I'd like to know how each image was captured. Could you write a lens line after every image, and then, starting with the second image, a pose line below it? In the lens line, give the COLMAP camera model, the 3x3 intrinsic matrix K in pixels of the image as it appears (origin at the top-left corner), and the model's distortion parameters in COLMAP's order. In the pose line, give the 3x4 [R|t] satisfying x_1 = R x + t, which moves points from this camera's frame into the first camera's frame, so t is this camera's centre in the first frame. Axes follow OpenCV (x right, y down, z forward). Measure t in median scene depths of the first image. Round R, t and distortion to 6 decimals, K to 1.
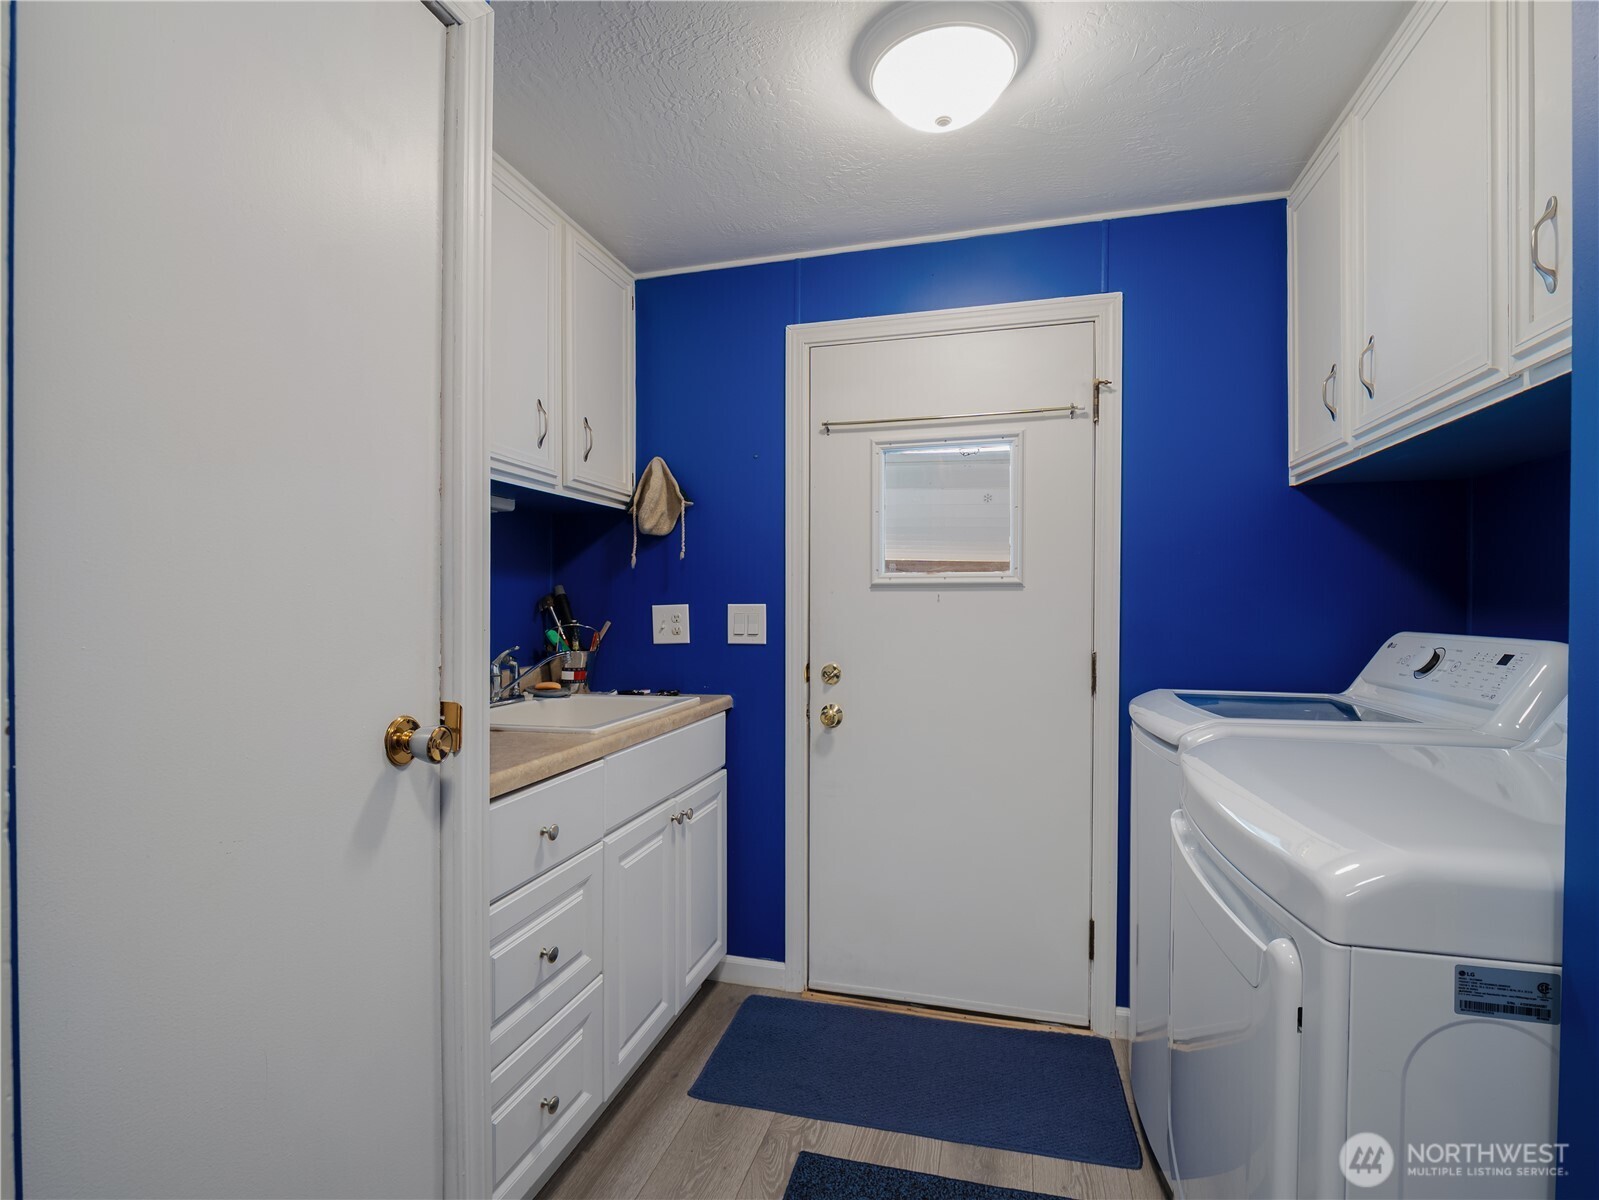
lens RADIAL K [[766.2, 0, 800.1], [0, 766.2, 605.2], [0, 0, 1]] dist [-0.011043, -0.002770]
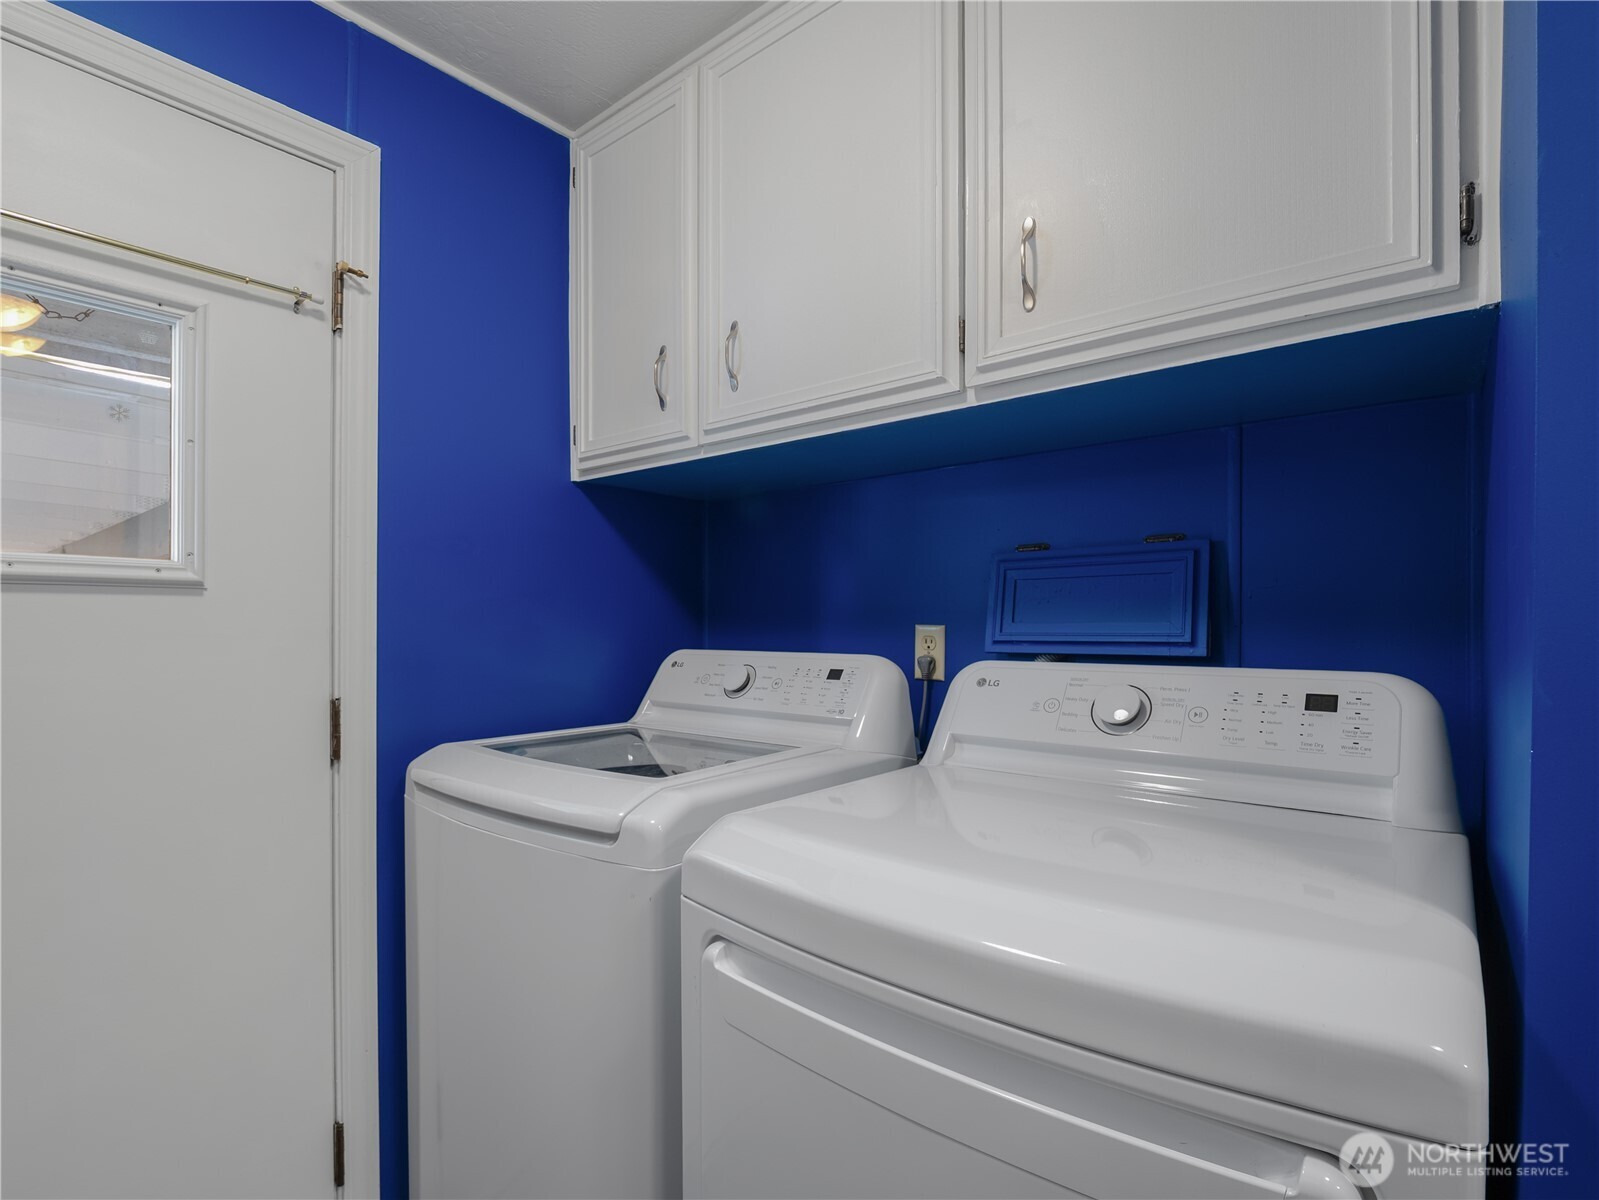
lens RADIAL K [[766.2, 0, 761.6], [0, 766.2, 624.9], [0, 0, 1]] dist [-0.011043, -0.002770]
pose [[0.414711, -0.004079, 0.909944, -0.043181], [0.001253, 0.999992, 0.003911, 0.000119], [-0.909952, -0.000482, 0.414713, 0.458578]]
